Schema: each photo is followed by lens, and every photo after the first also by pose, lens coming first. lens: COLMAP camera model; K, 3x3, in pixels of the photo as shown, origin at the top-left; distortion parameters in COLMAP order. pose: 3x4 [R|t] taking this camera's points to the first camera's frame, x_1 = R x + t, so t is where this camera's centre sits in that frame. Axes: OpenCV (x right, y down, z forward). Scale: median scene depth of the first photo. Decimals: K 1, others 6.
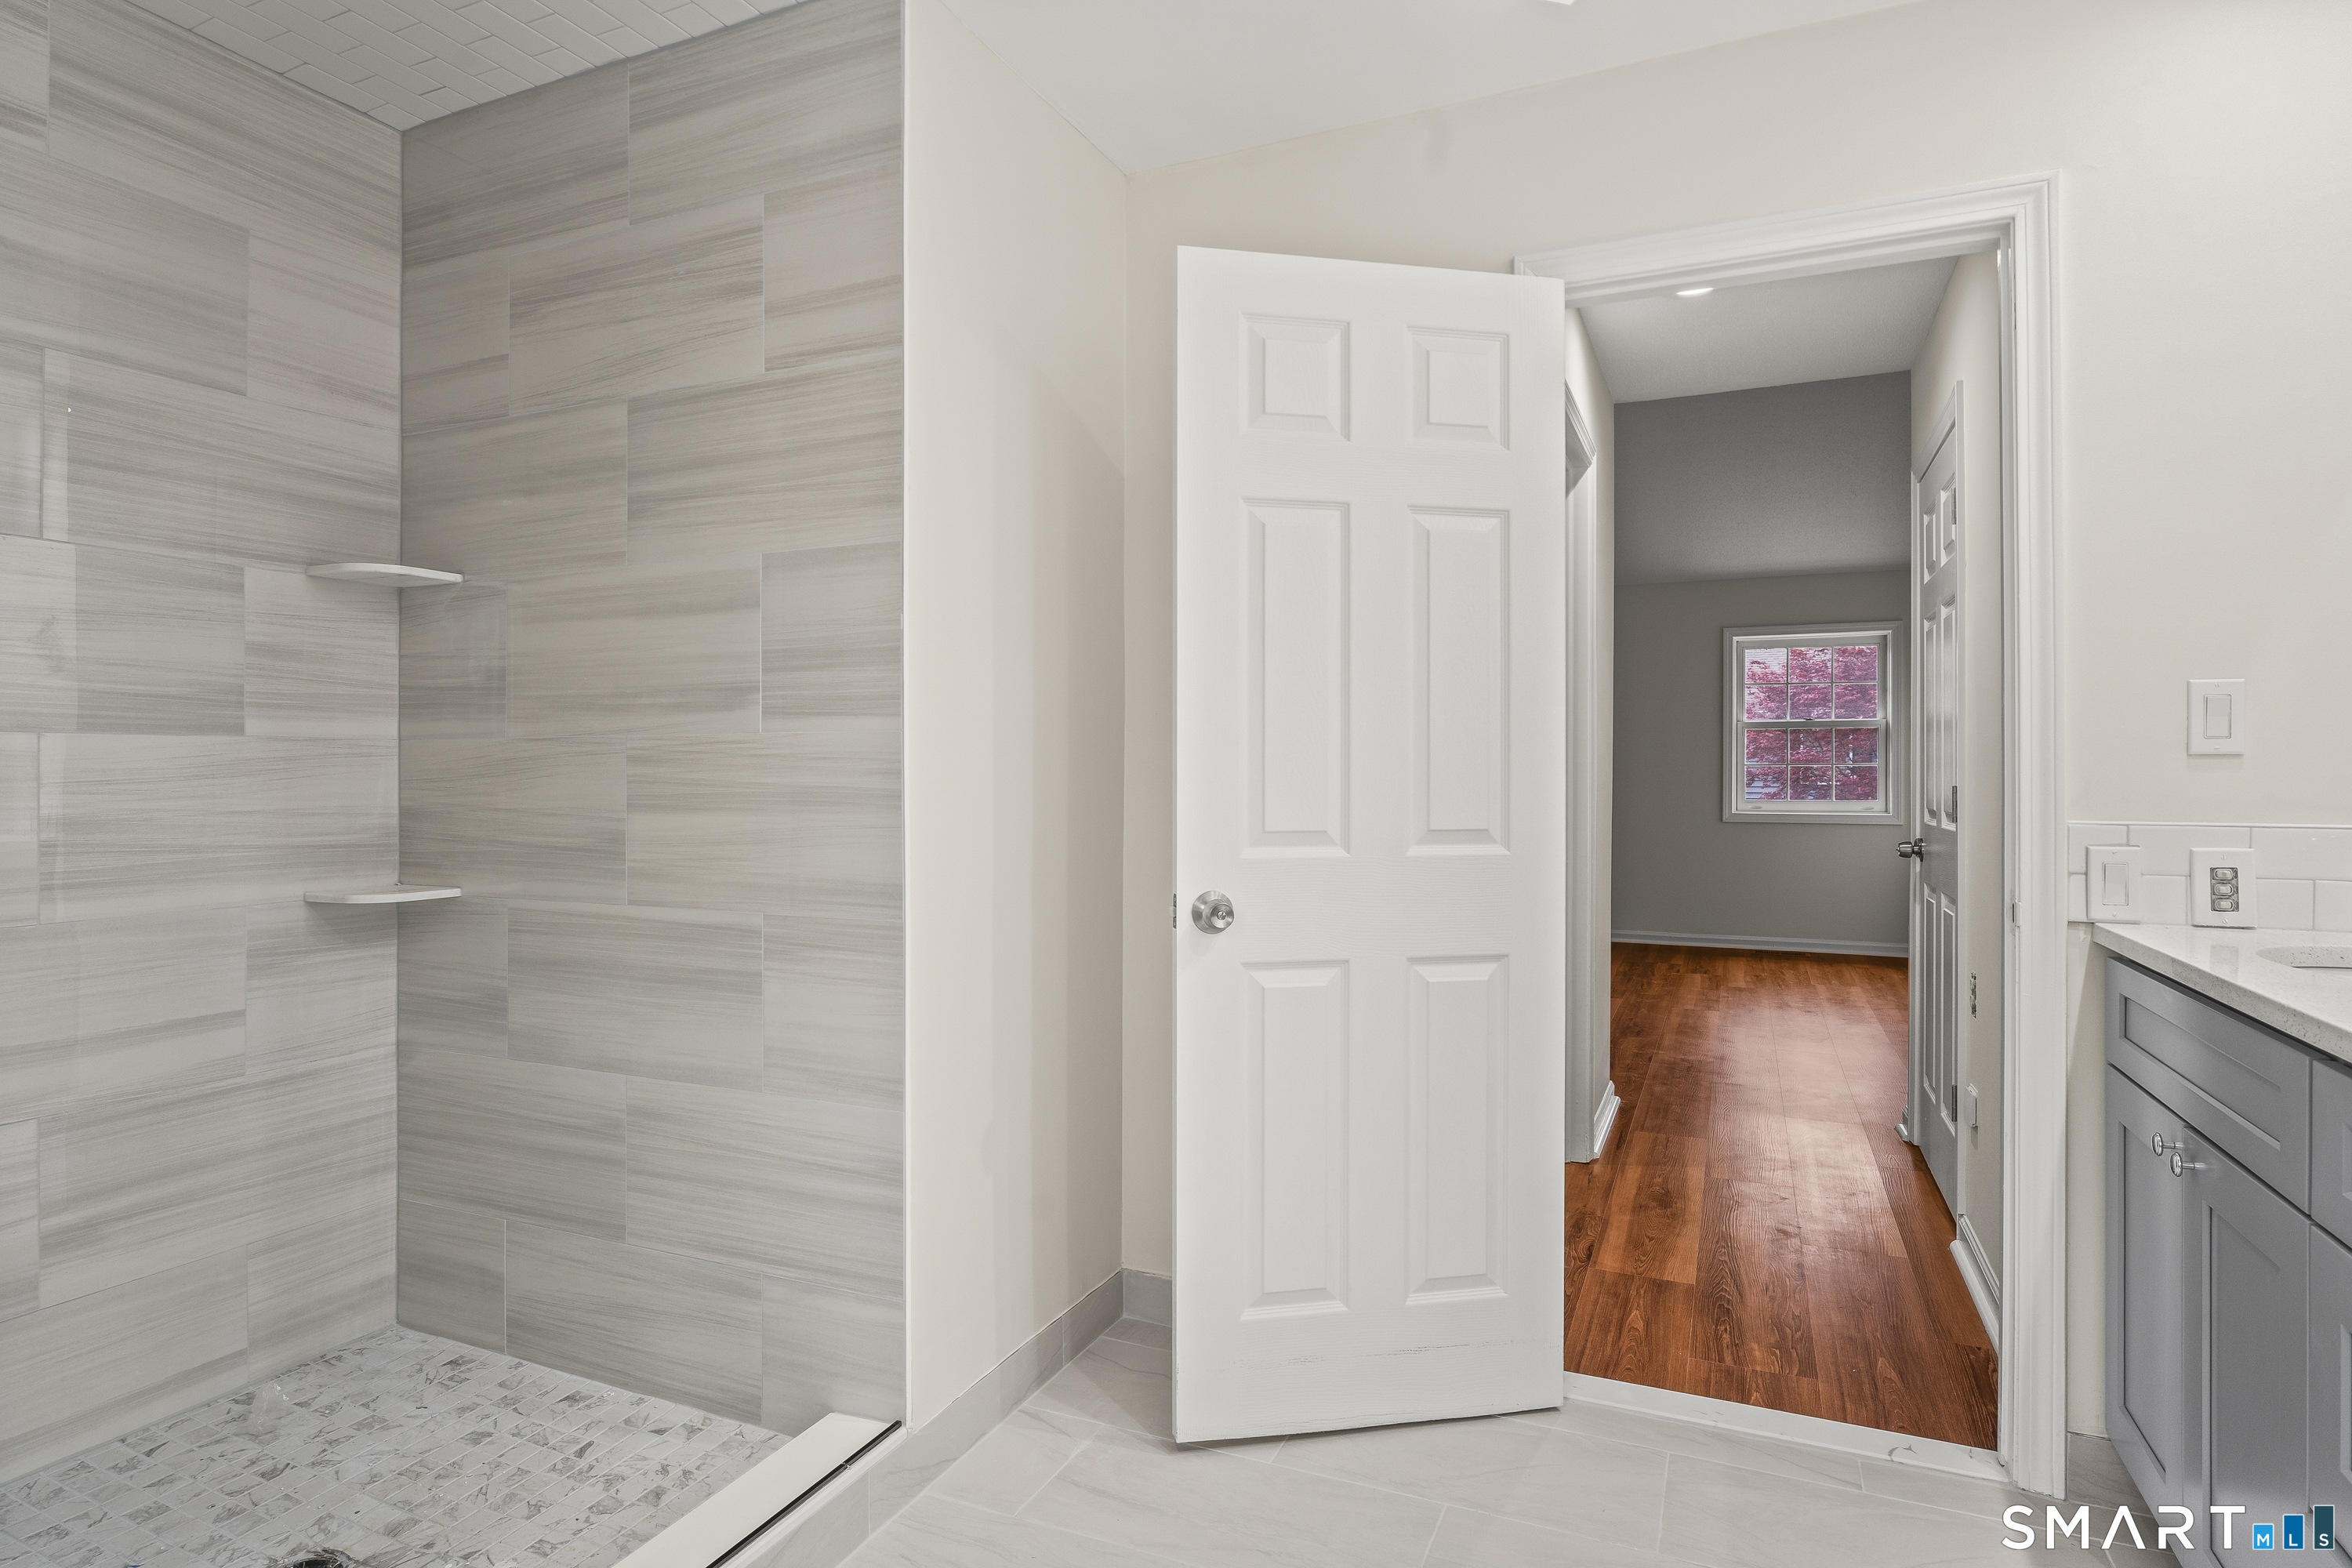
lens RADIAL K [[1288.6, 0, 1172.1], [0, 1288.6, 768.2], [0, 0, 1]] dist [-0.001125, 0.000256]
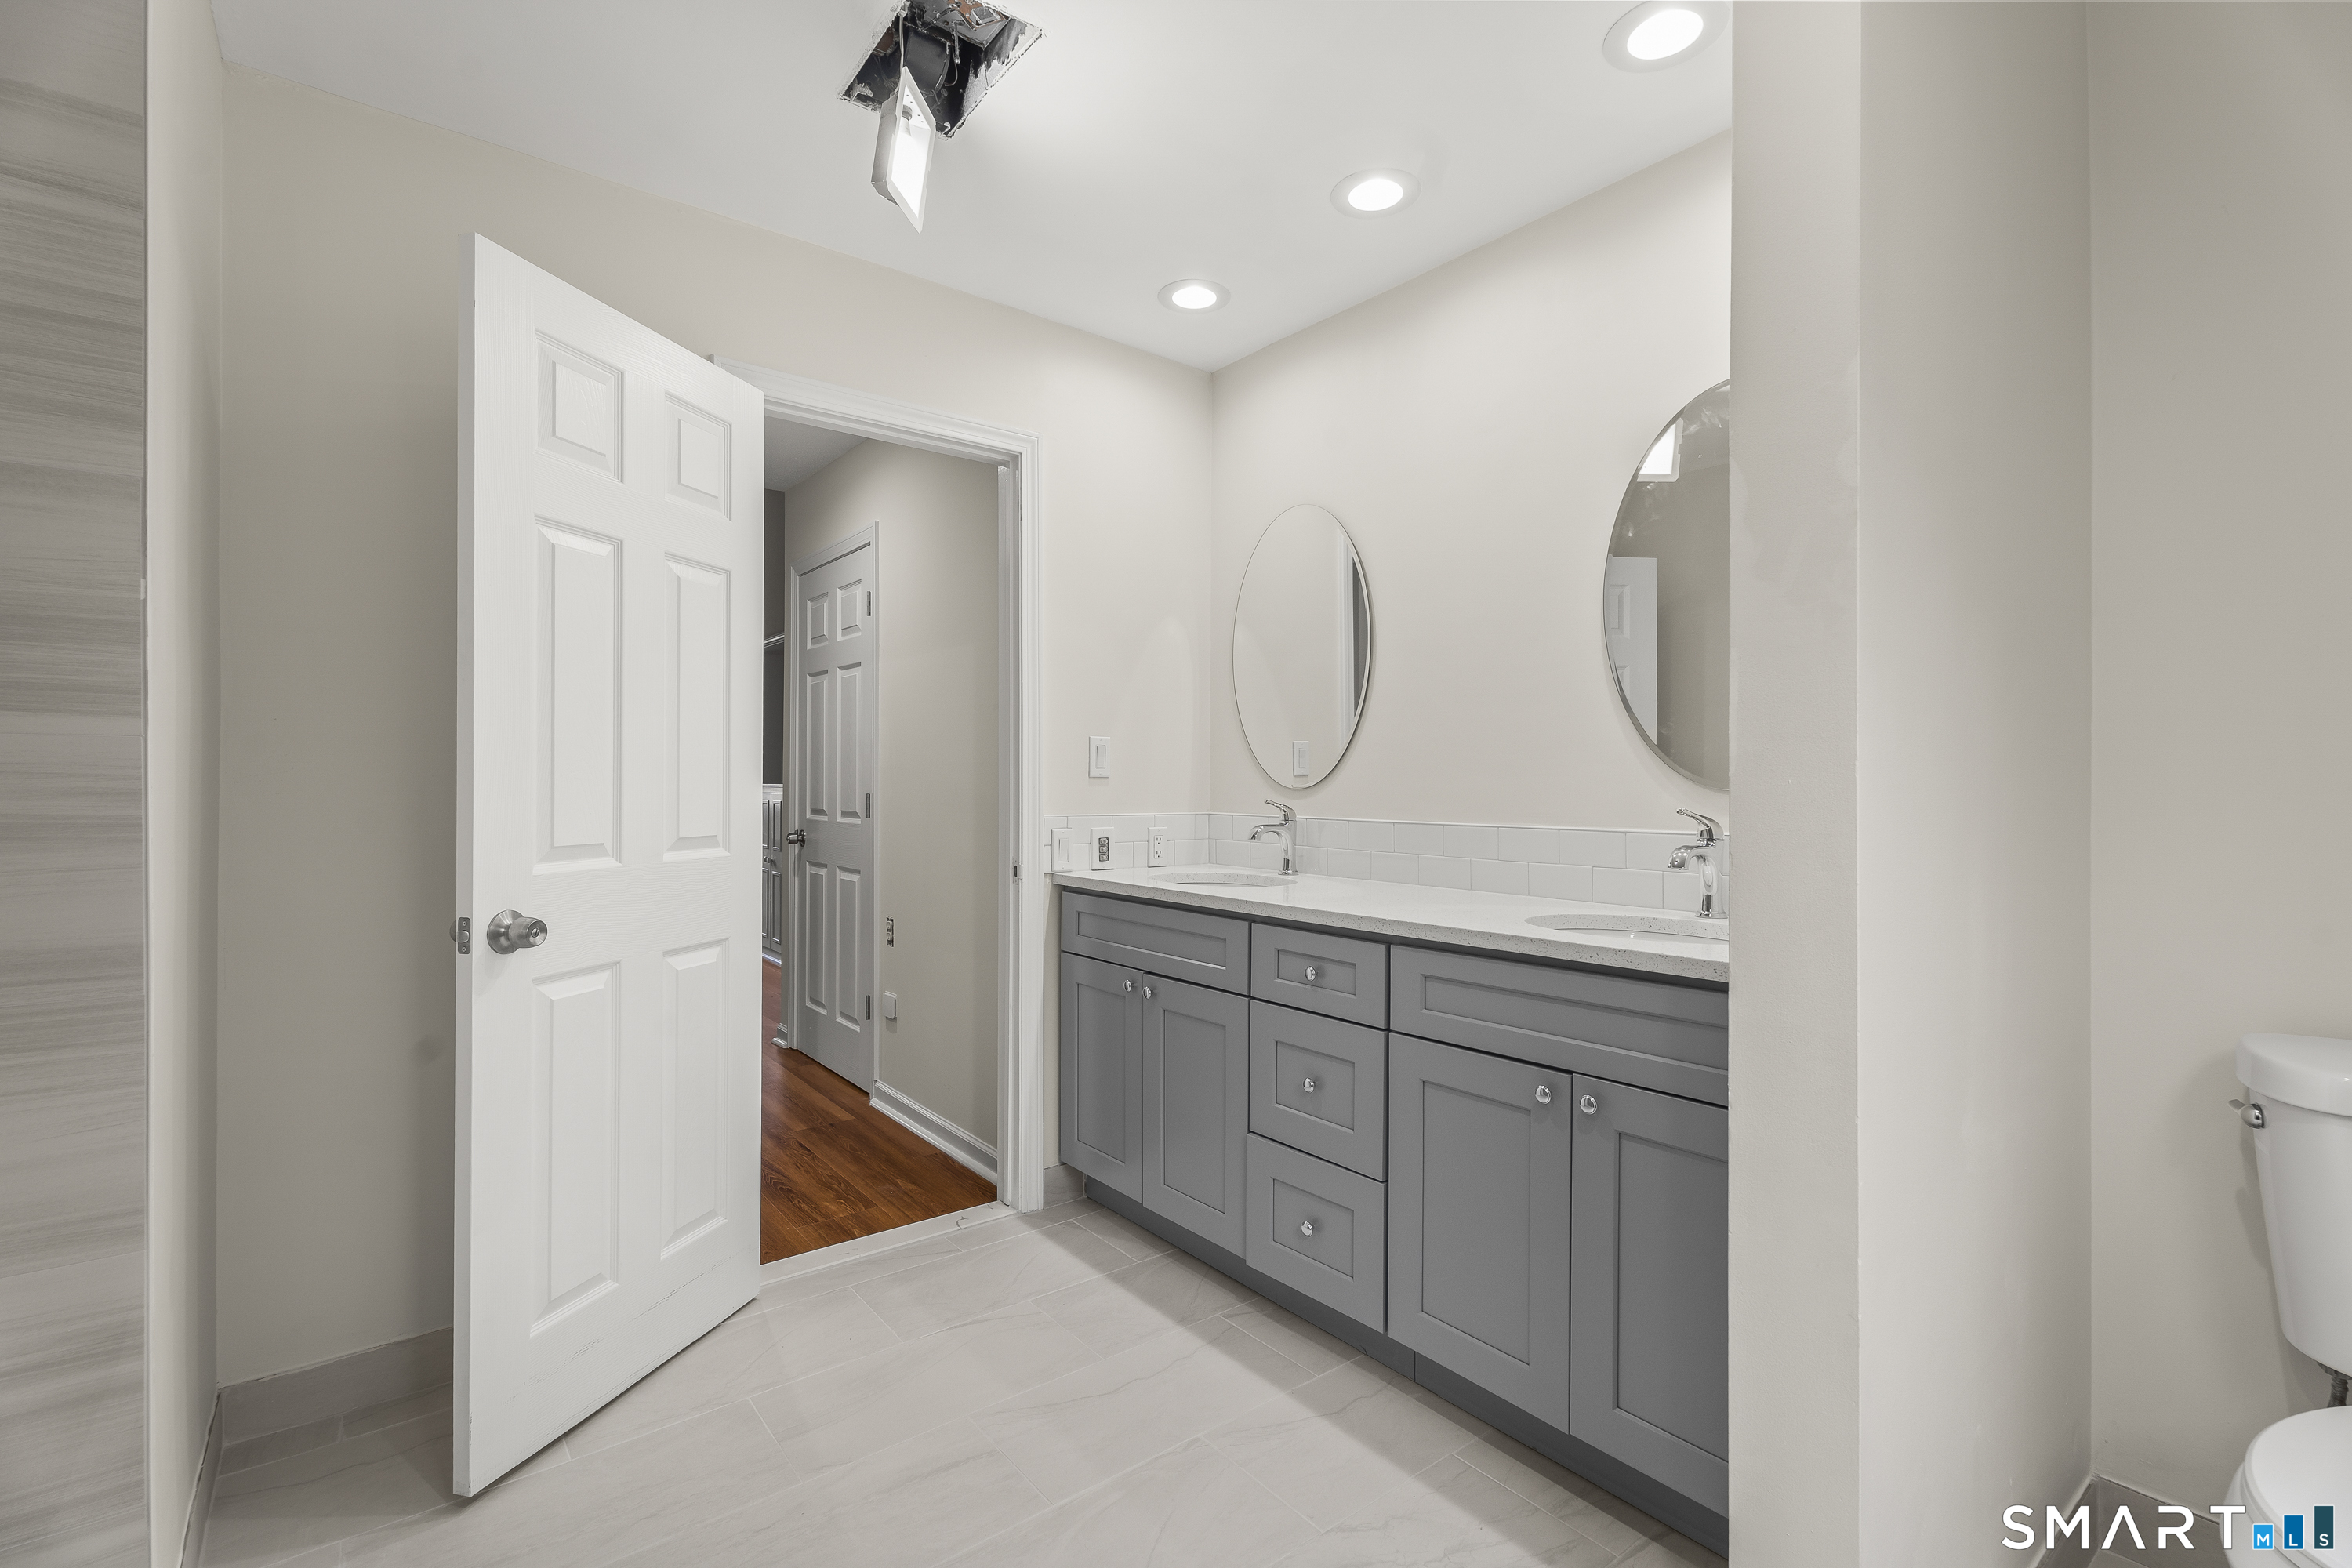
lens RADIAL K [[1051.9, 0, 1176.0], [0, 1051.9, 784.0], [0, 0, 1]] dist [0.022020, -0.000338]
pose [[0.470632, -0.000877, 0.882329, -0.438485], [-0.007004, 0.999964, 0.004729, -0.008207], [-0.882302, -0.008406, 0.470609, 0.170724]]
